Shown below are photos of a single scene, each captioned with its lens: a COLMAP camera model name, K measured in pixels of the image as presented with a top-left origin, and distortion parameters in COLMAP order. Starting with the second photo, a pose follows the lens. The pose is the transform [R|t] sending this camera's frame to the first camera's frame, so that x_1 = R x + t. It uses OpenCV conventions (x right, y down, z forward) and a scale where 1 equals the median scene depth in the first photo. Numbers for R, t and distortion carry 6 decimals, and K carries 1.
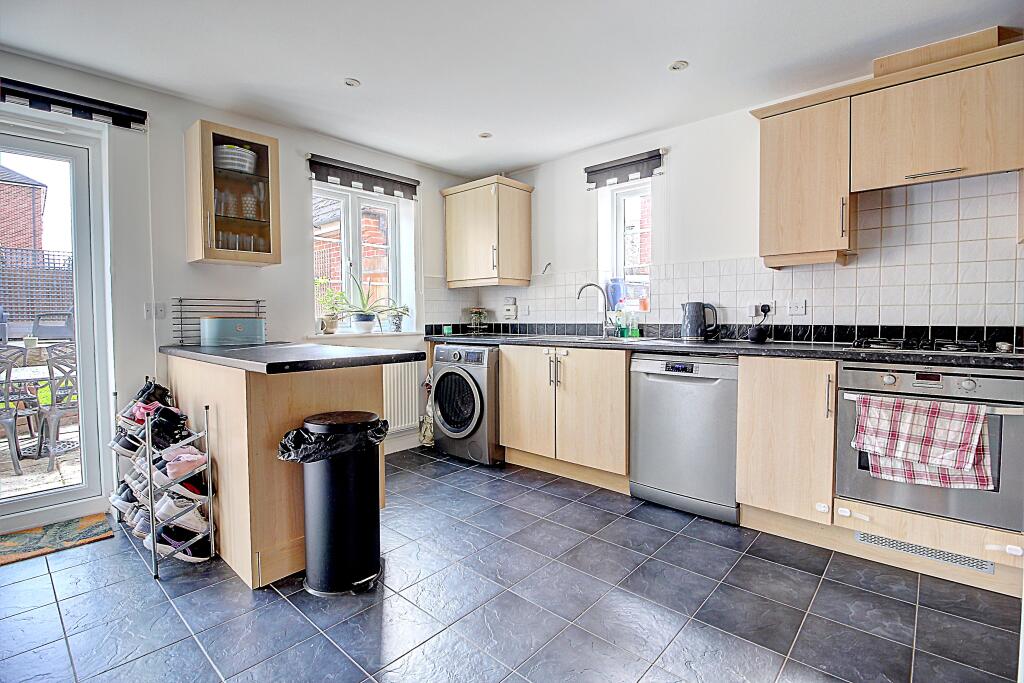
lens RADIAL K [[480.3, 0, 513.6], [0, 480.3, 335.2], [0, 0, 1]] dist [-0.000035, -0.000183]
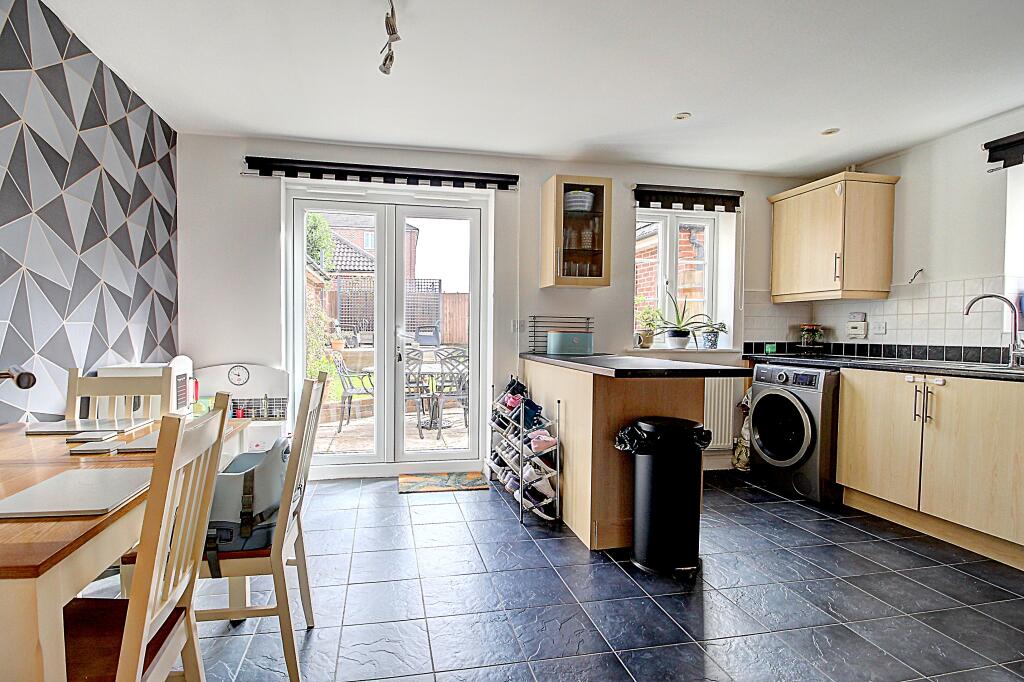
lens RADIAL K [[500.2, 0, 471.8], [0, 500.2, 347.0], [0, 0, 1]] dist [-0.000076, -0.008602]
pose [[0.788418, 0.034465, -0.614173, -0.002851], [-0.039271, 0.999213, 0.005661, 0.004126], [0.613885, 0.019656, 0.789151, -0.141499]]
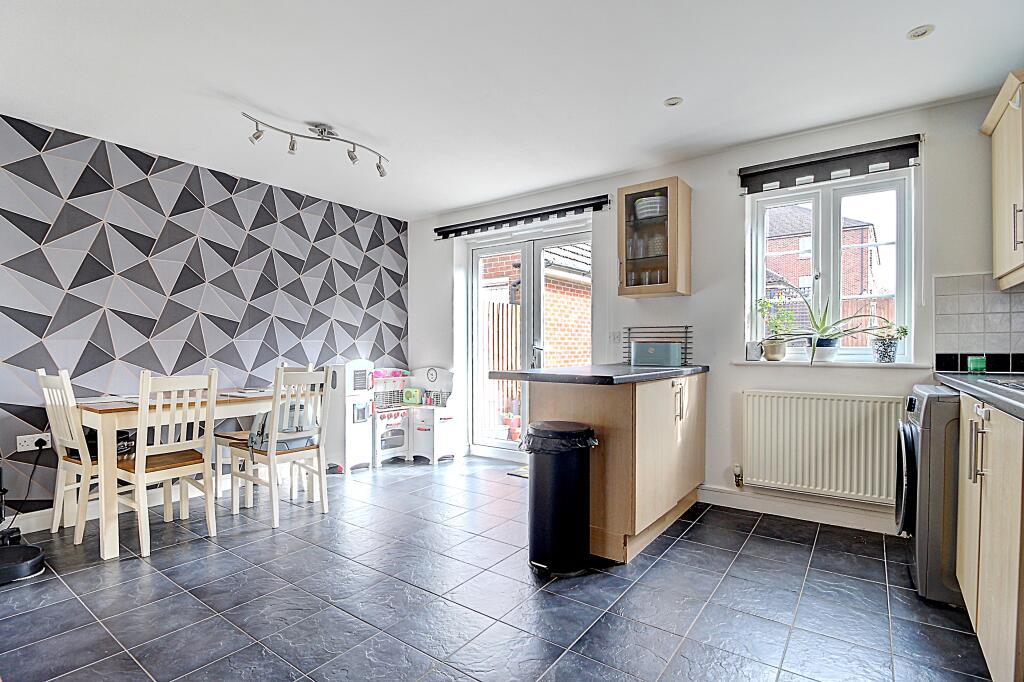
lens RADIAL K [[489.7, 0, 512.7], [0, 489.7, 349.9], [0, 0, 1]] dist [-0.001030, -0.000467]
pose [[0.102411, 0.014507, -0.994636, 0.544083], [-0.037894, 0.999225, 0.010672, -0.016452], [0.994020, 0.036598, 0.102882, 0.511714]]
